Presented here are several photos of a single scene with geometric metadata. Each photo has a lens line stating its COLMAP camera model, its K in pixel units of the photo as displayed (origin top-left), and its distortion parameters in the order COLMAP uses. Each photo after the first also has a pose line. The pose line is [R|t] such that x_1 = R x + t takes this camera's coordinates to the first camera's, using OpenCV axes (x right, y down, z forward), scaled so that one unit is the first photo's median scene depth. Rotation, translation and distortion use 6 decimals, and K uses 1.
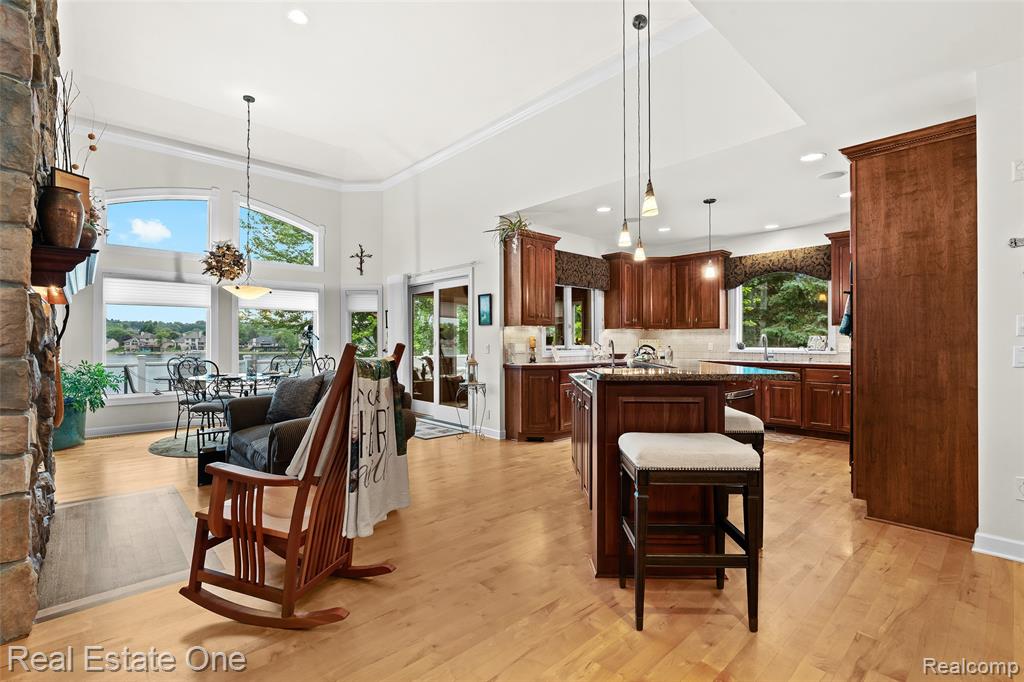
lens RADIAL K [[462.3, 0, 511.6], [0, 462.3, 340.6], [0, 0, 1]] dist [-0.004382, -0.000403]
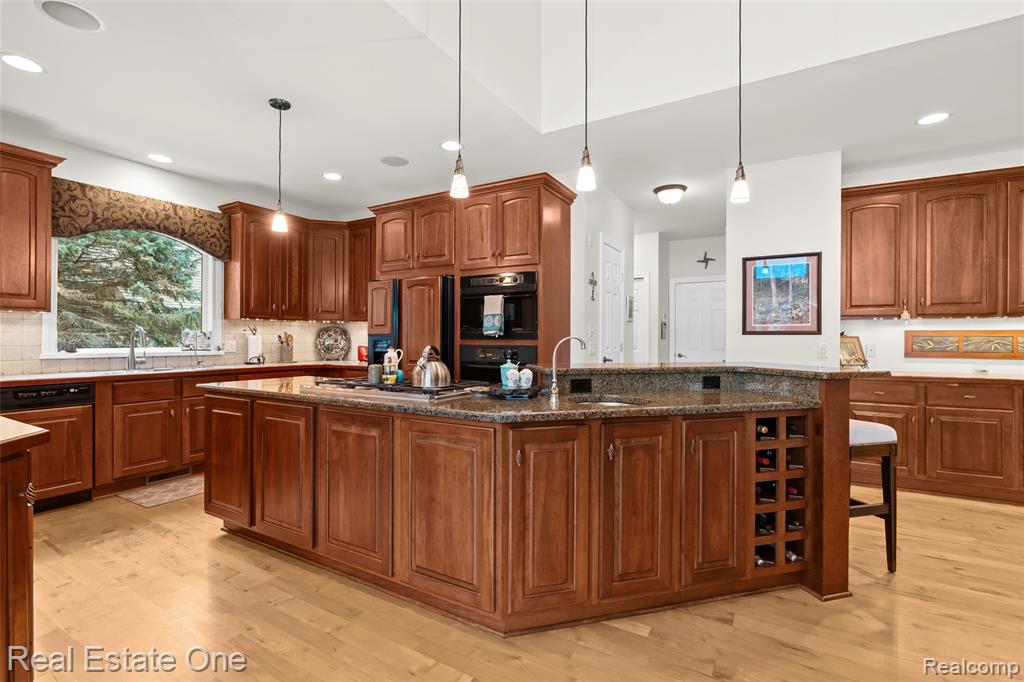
lens RADIAL K [[462.3, 0, 512.1], [0, 462.3, 339.7], [0, 0, 1]] dist [-0.004382, -0.000403]
pose [[-0.288089, 0.002421, 0.957601, -0.187908], [-0.002205, 0.999992, -0.003192, 0.005117], [-0.957601, -0.003031, -0.288081, 0.717604]]
